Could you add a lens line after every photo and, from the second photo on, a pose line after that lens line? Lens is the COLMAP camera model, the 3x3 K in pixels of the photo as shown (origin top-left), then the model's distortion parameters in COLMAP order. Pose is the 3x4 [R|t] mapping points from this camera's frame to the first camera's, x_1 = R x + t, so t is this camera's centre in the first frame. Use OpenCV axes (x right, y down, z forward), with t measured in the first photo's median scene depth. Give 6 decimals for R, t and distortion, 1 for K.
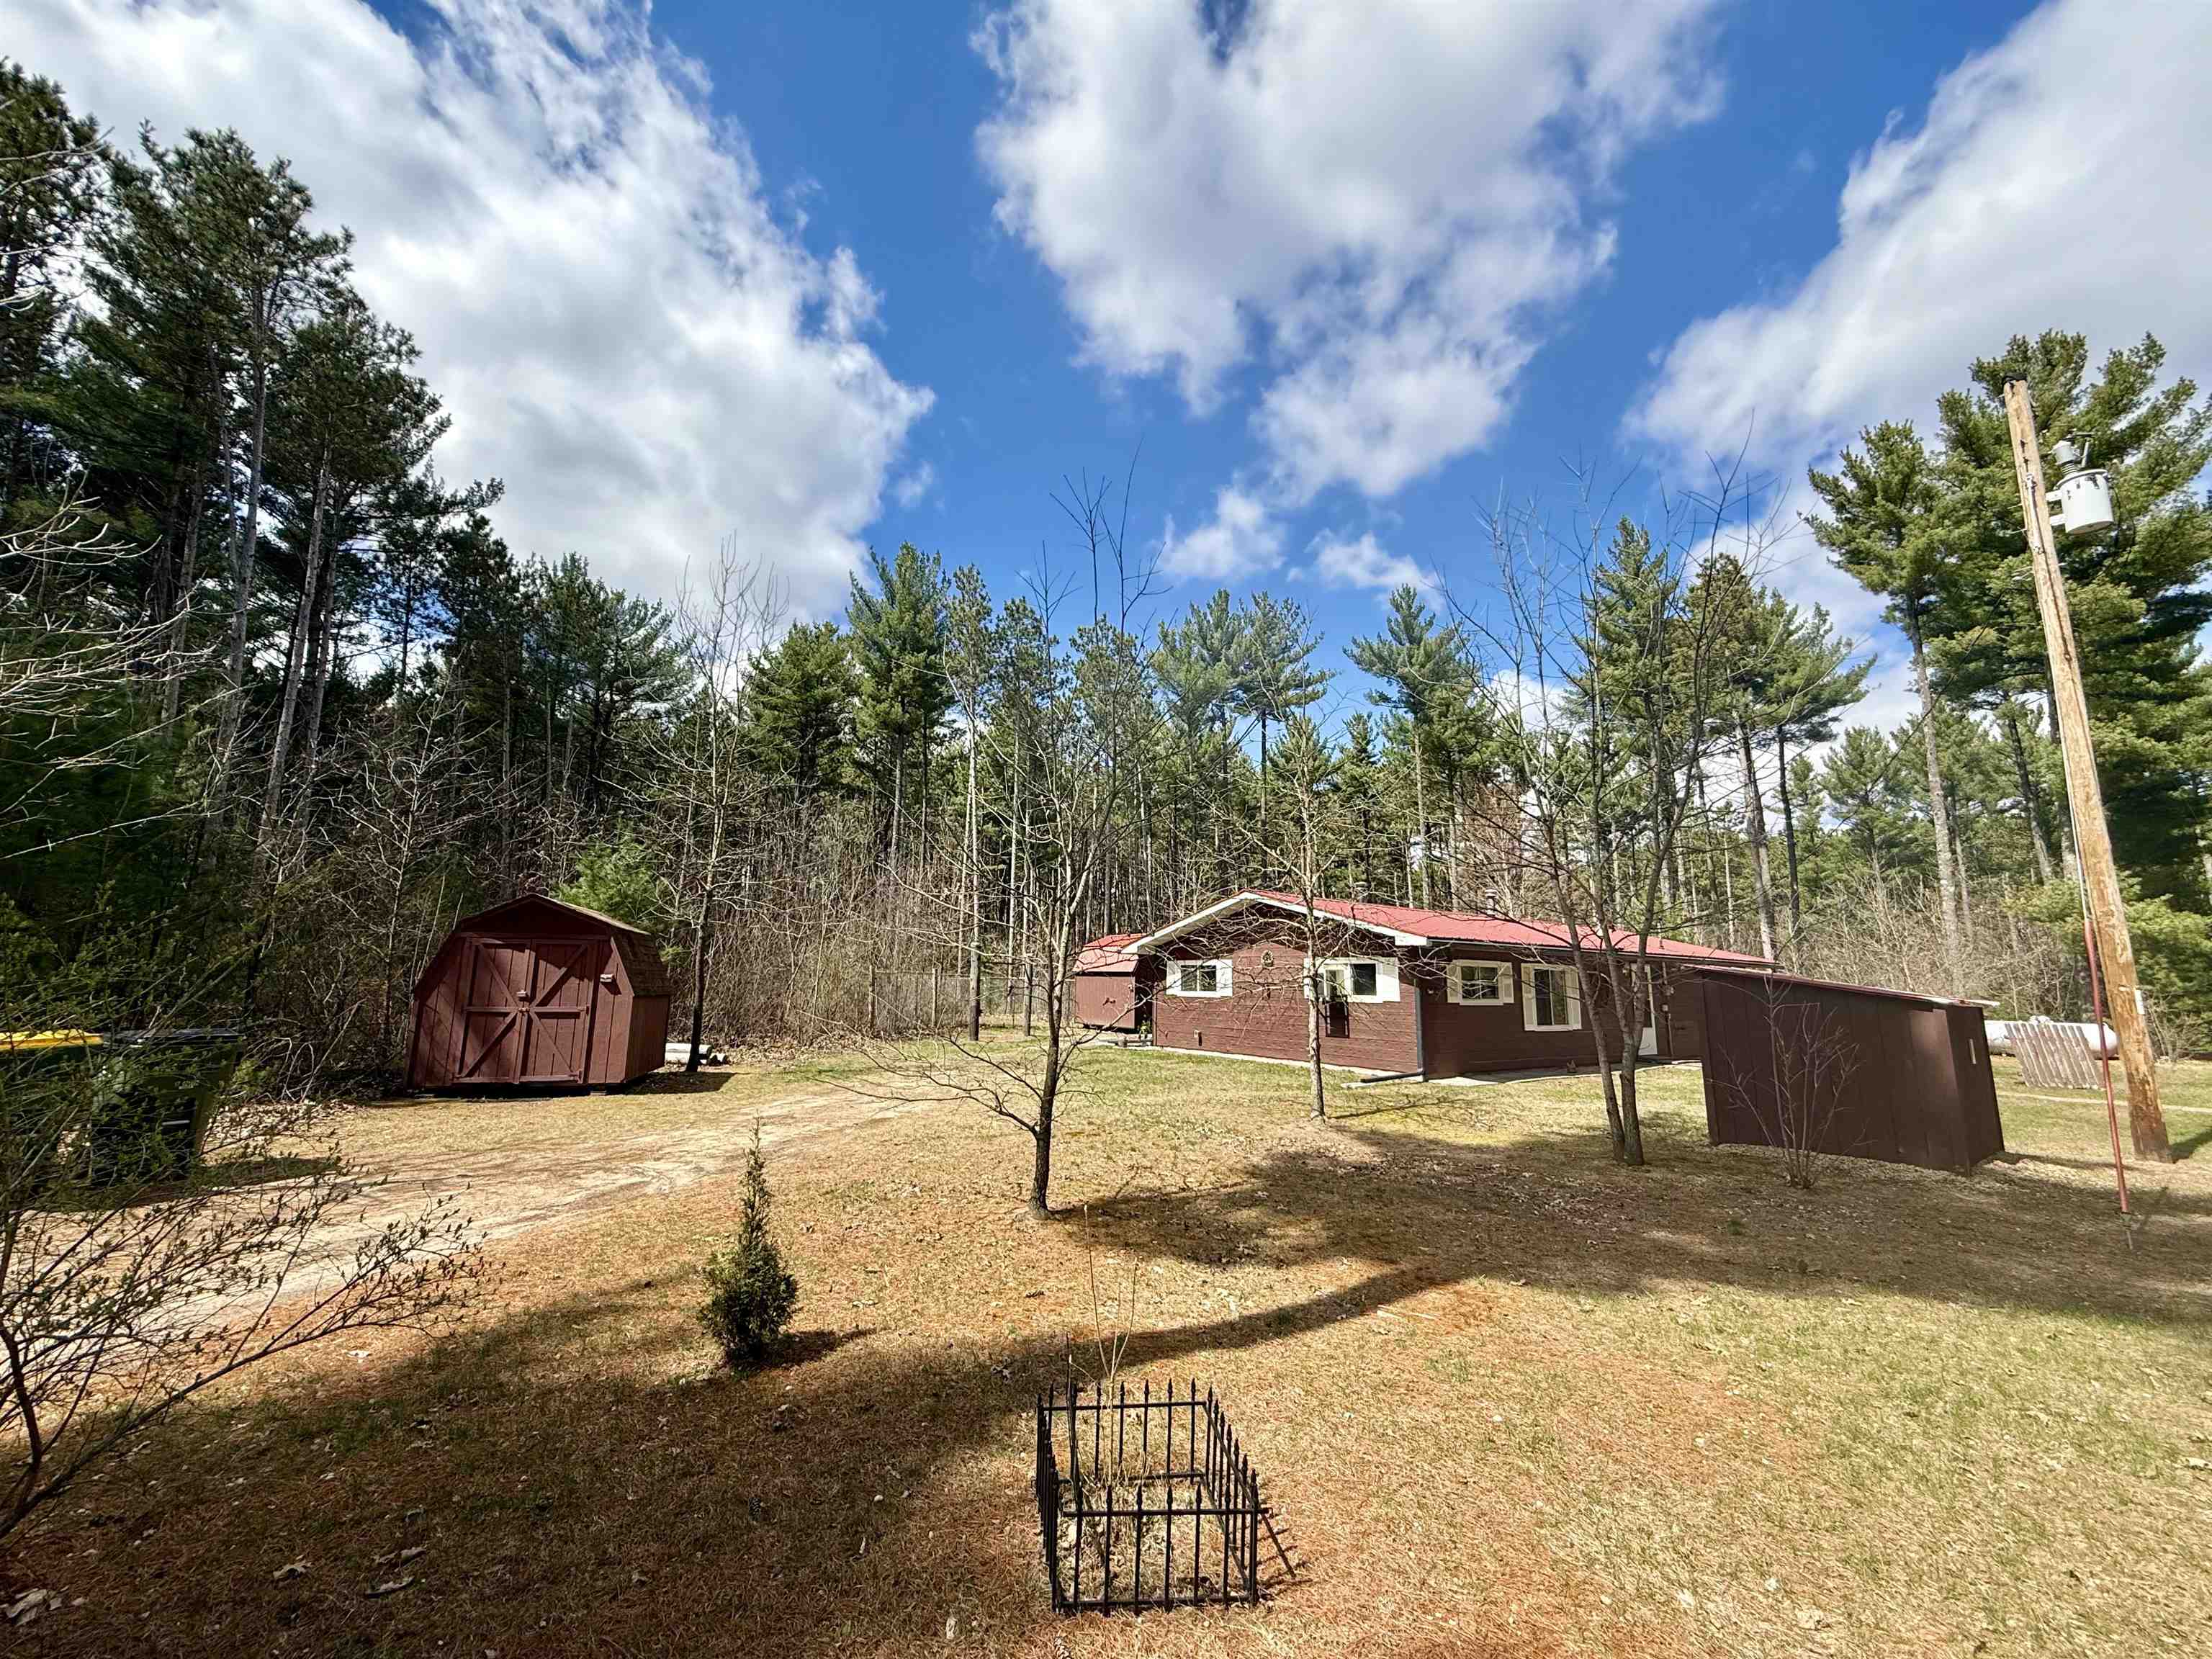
lens RADIAL K [[878.7, 0, 1092.8], [0, 878.7, 825.3], [0, 0, 1]] dist [0.001141, 0.000166]
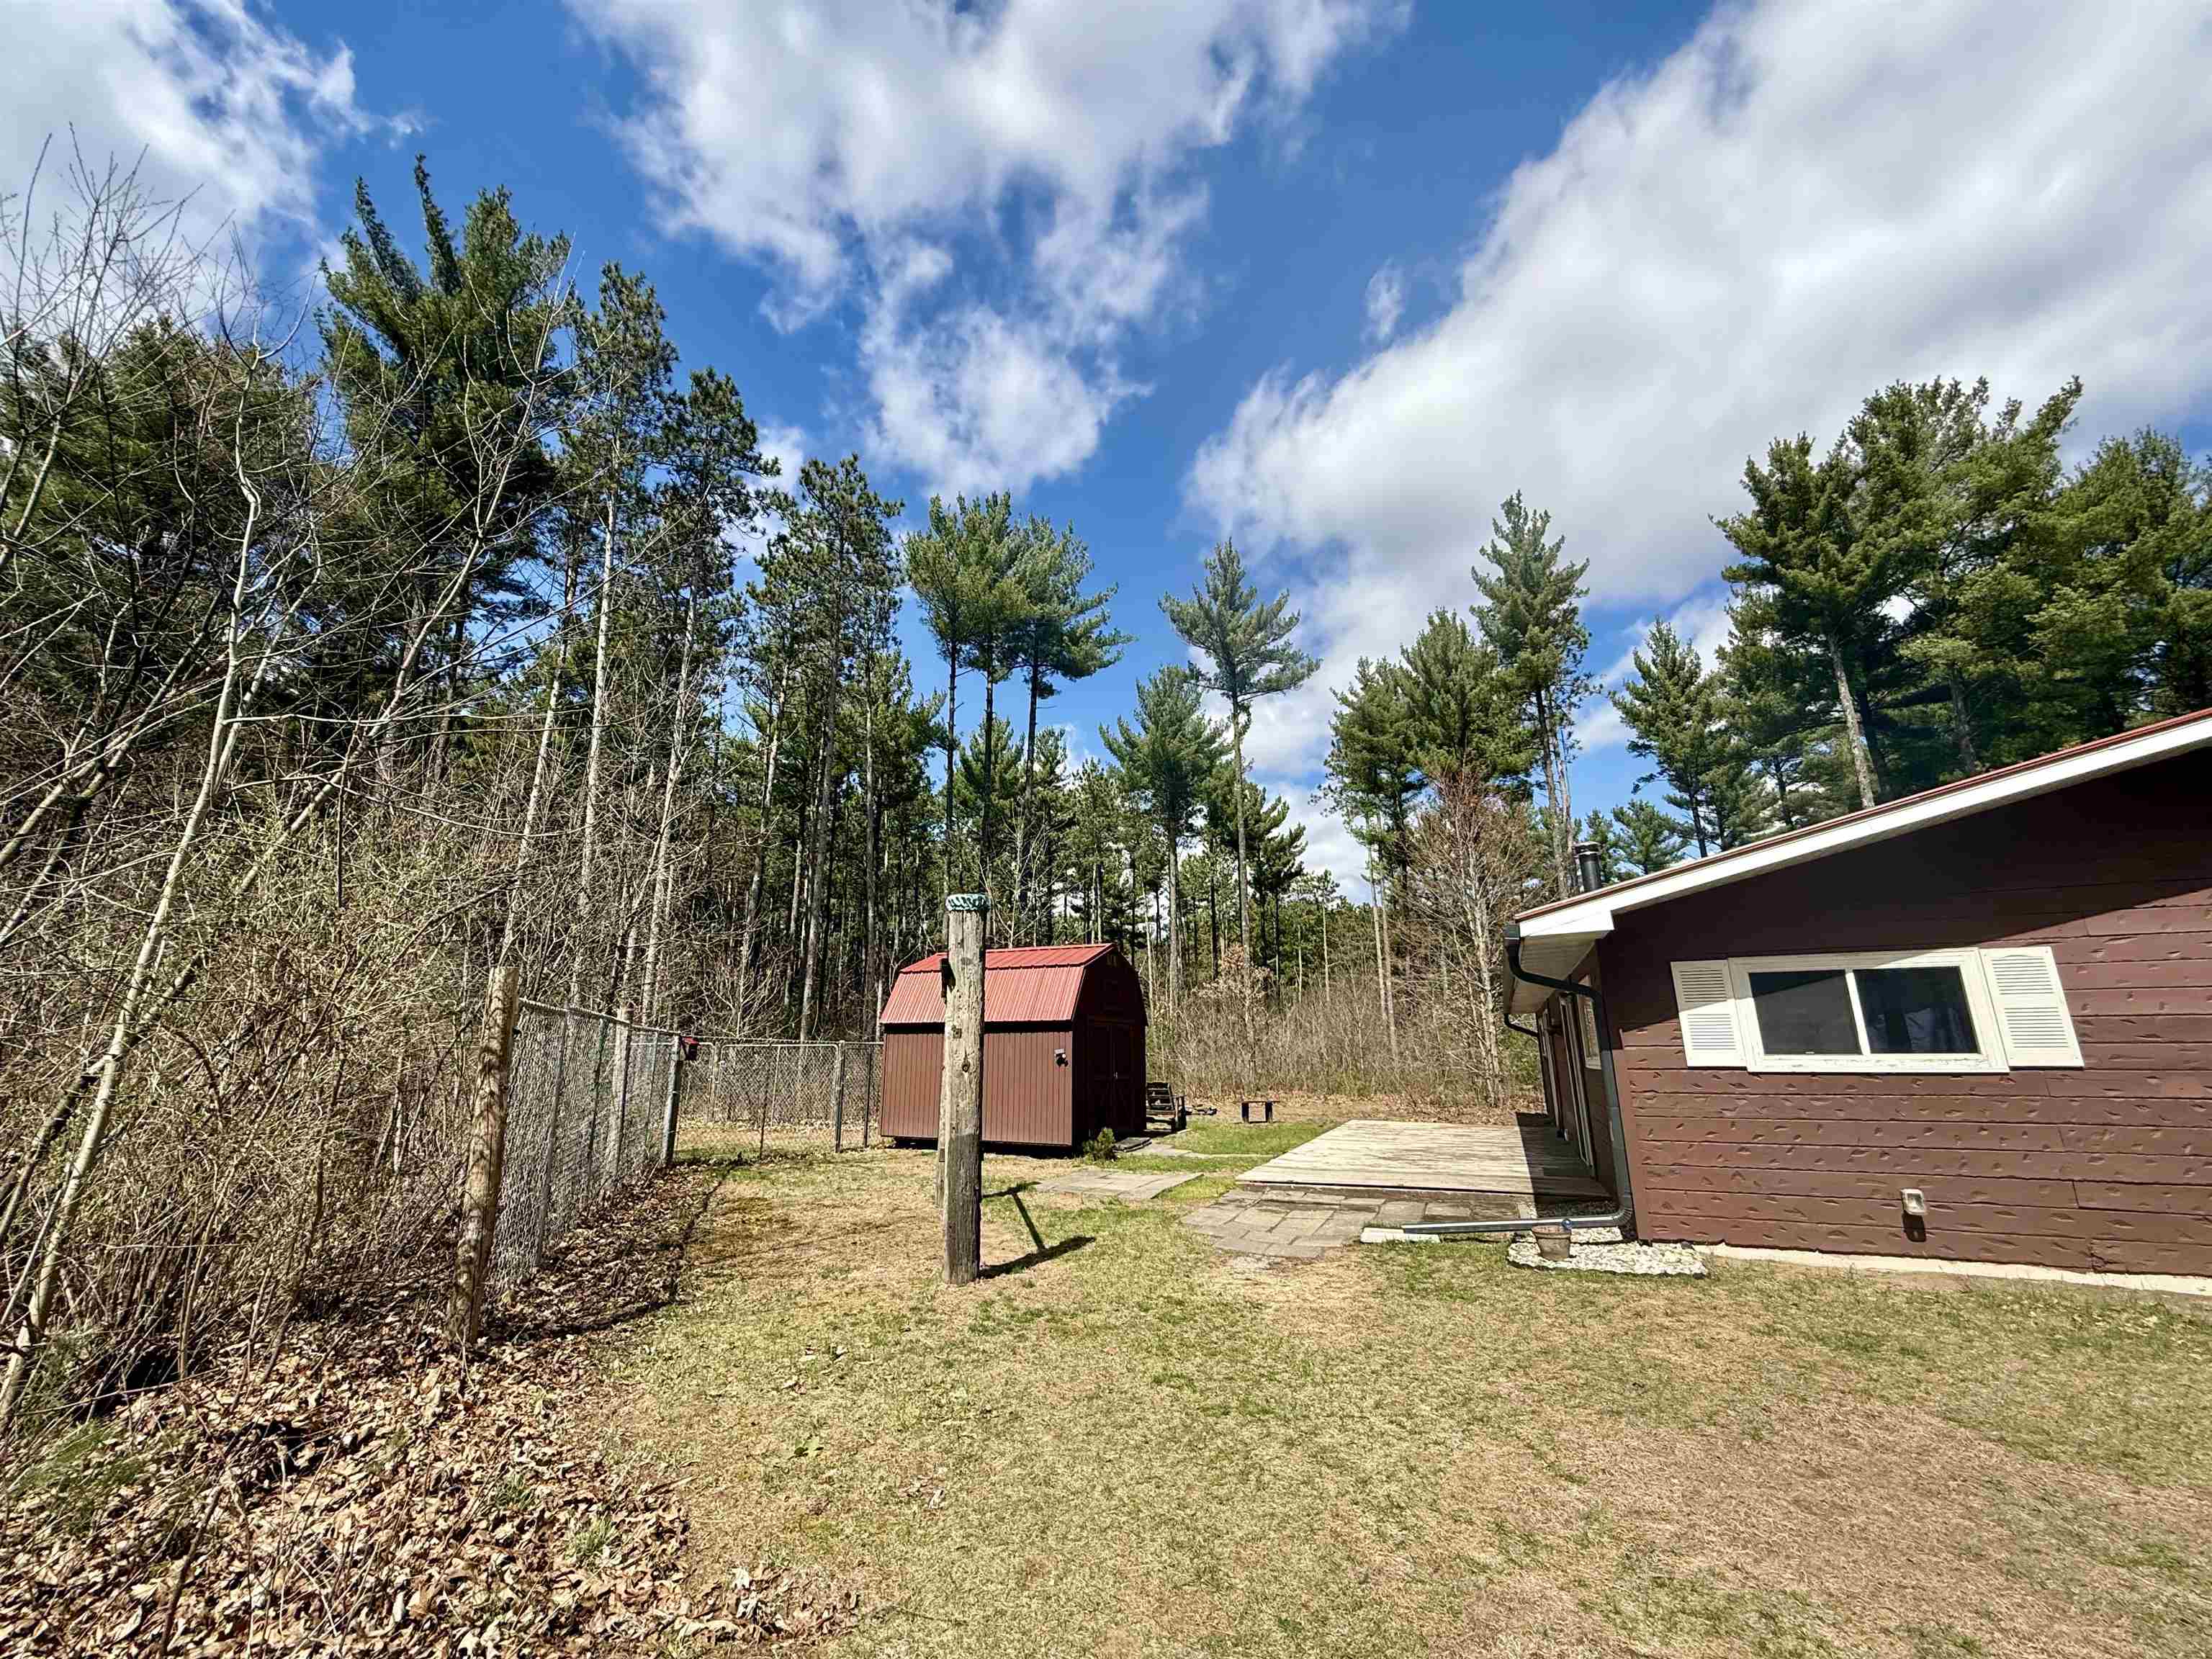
lens RADIAL K [[878.7, 0, 1092.8], [0, 878.7, 825.3], [0, 0, 1]] dist [0.001141, 0.000166]
pose [[0.863225, 0.106579, 0.493440, -0.284652], [-0.070005, 0.993288, -0.092076, 0.161113], [-0.499942, 0.044939, 0.864892, 0.893129]]
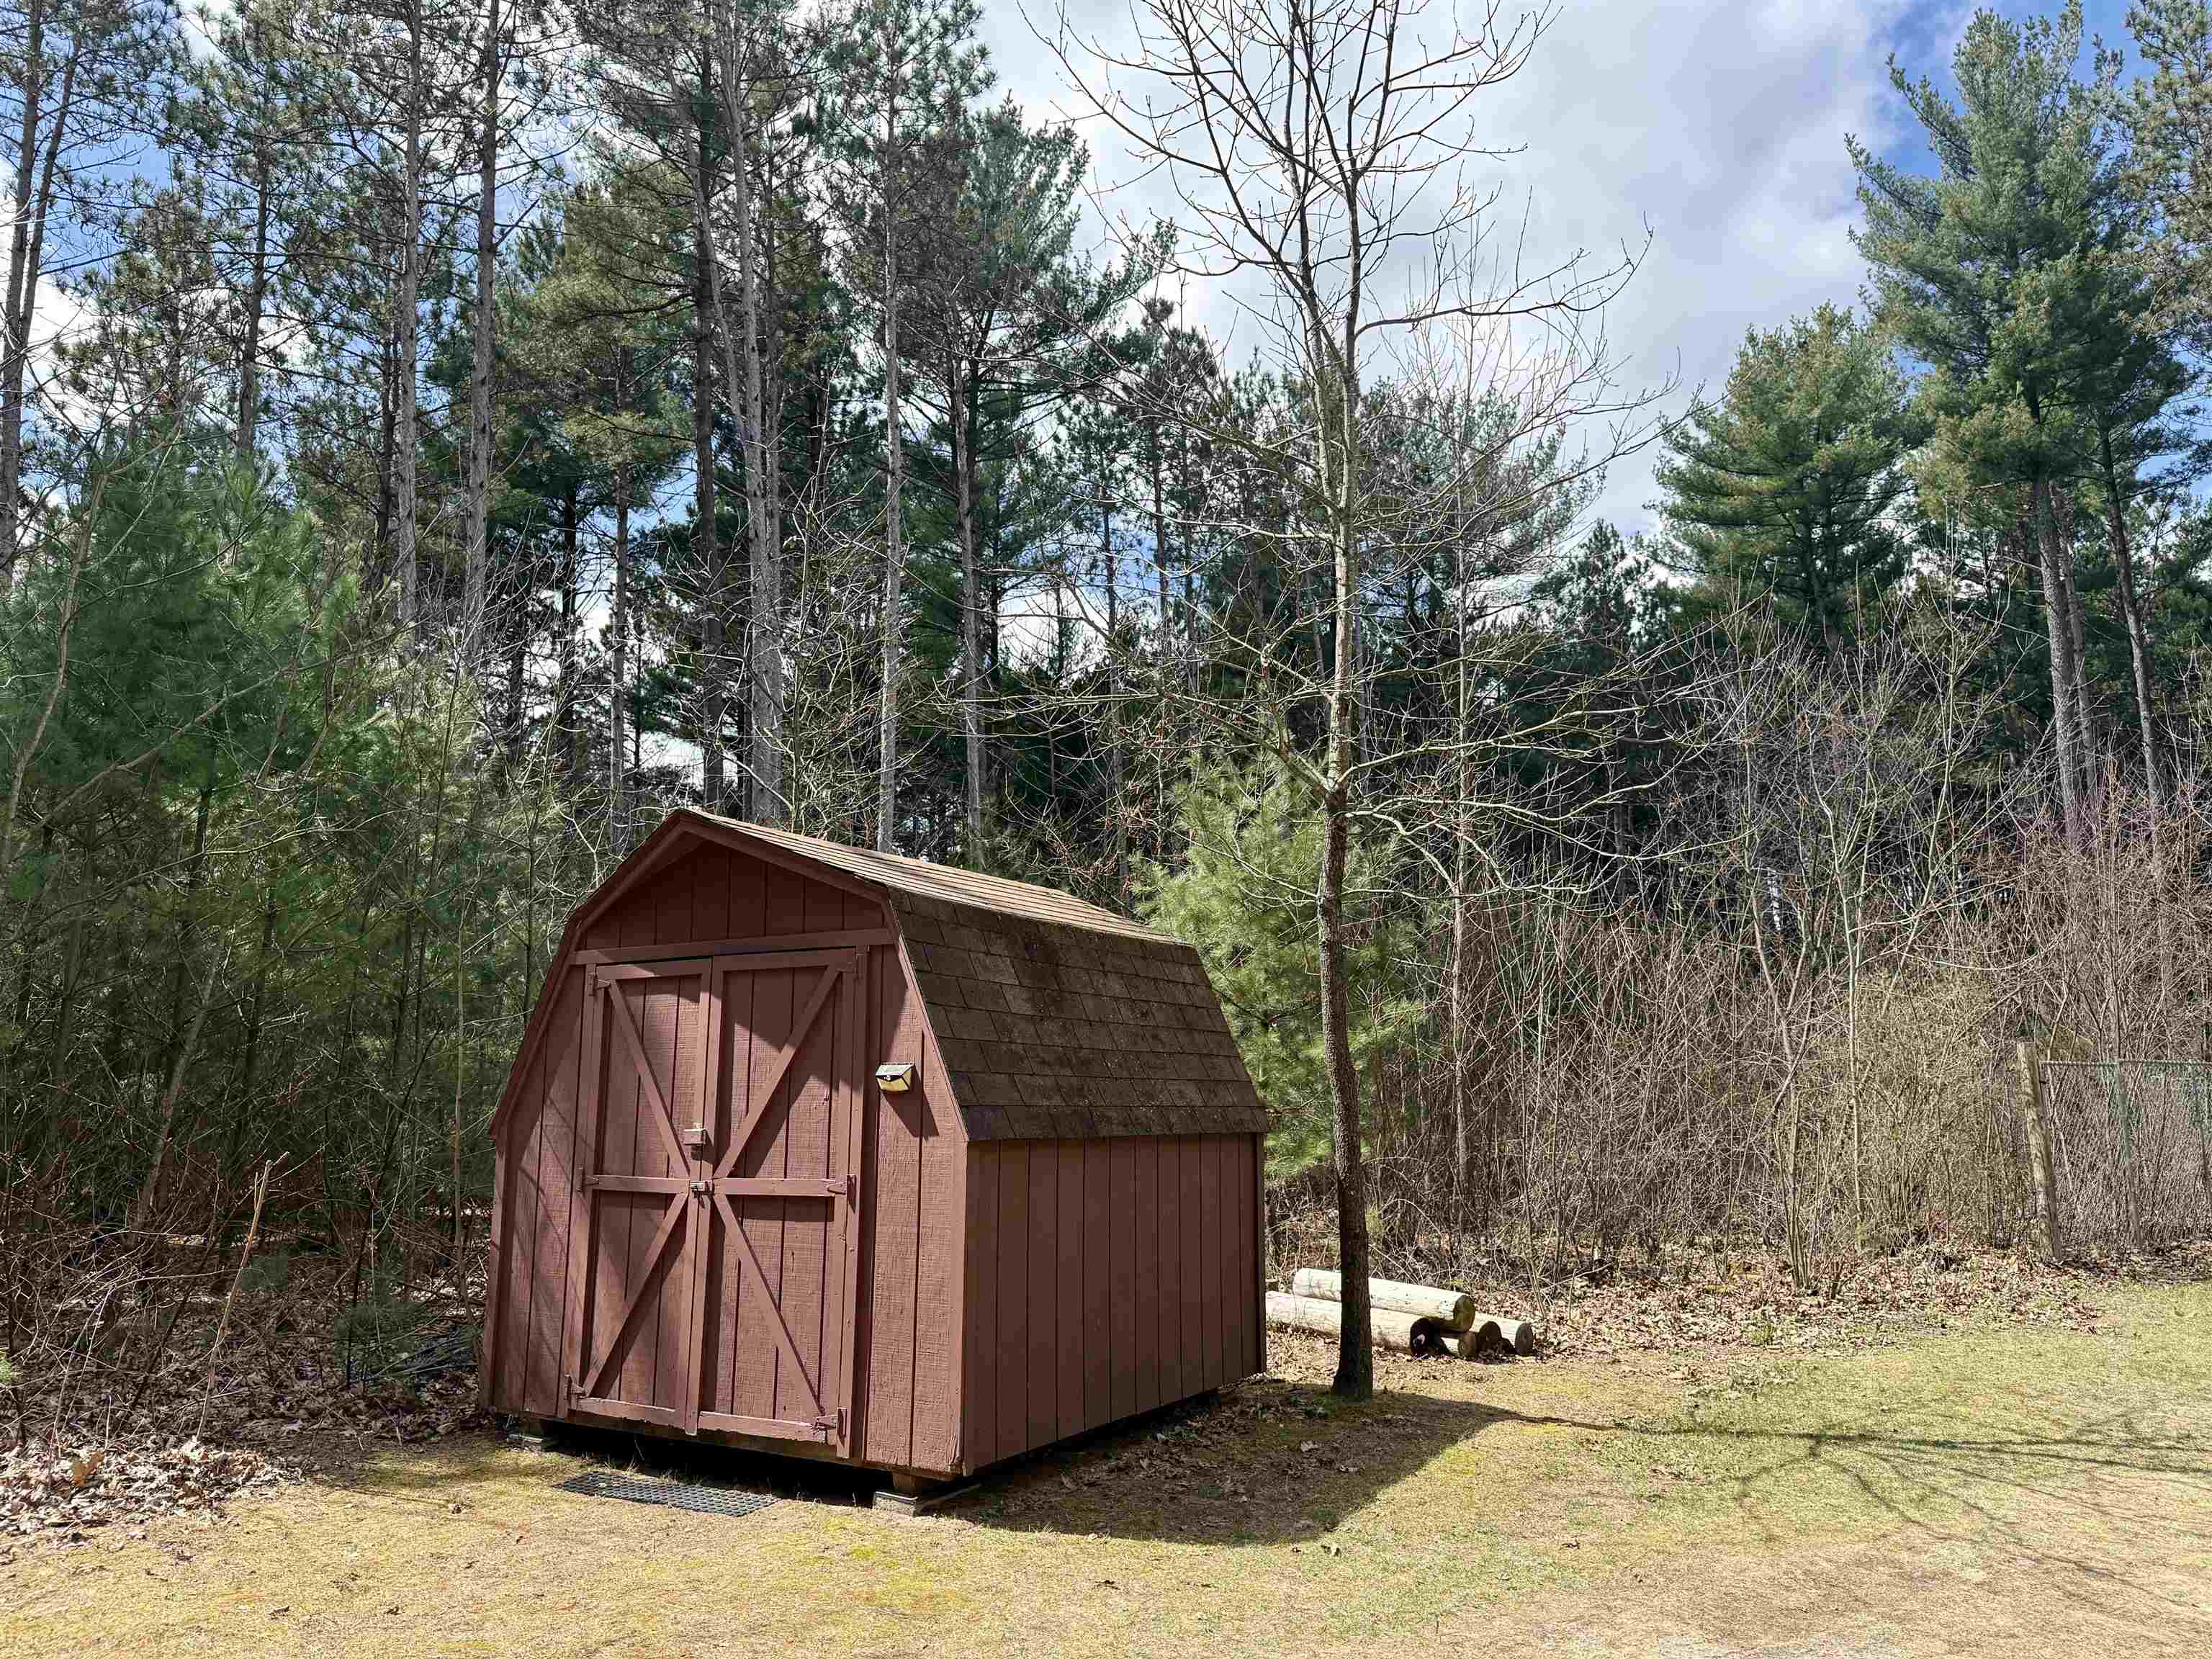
lens RADIAL K [[1608.3, 0, 1112.5], [0, 1608.3, 823.3], [0, 0, 1]] dist [0.024702, -0.002117]
pose [[0.713804, -0.136419, -0.686931, -0.072365], [0.138477, 0.988973, -0.052507, 0.068574], [0.686519, -0.057644, 0.724823, 0.357058]]
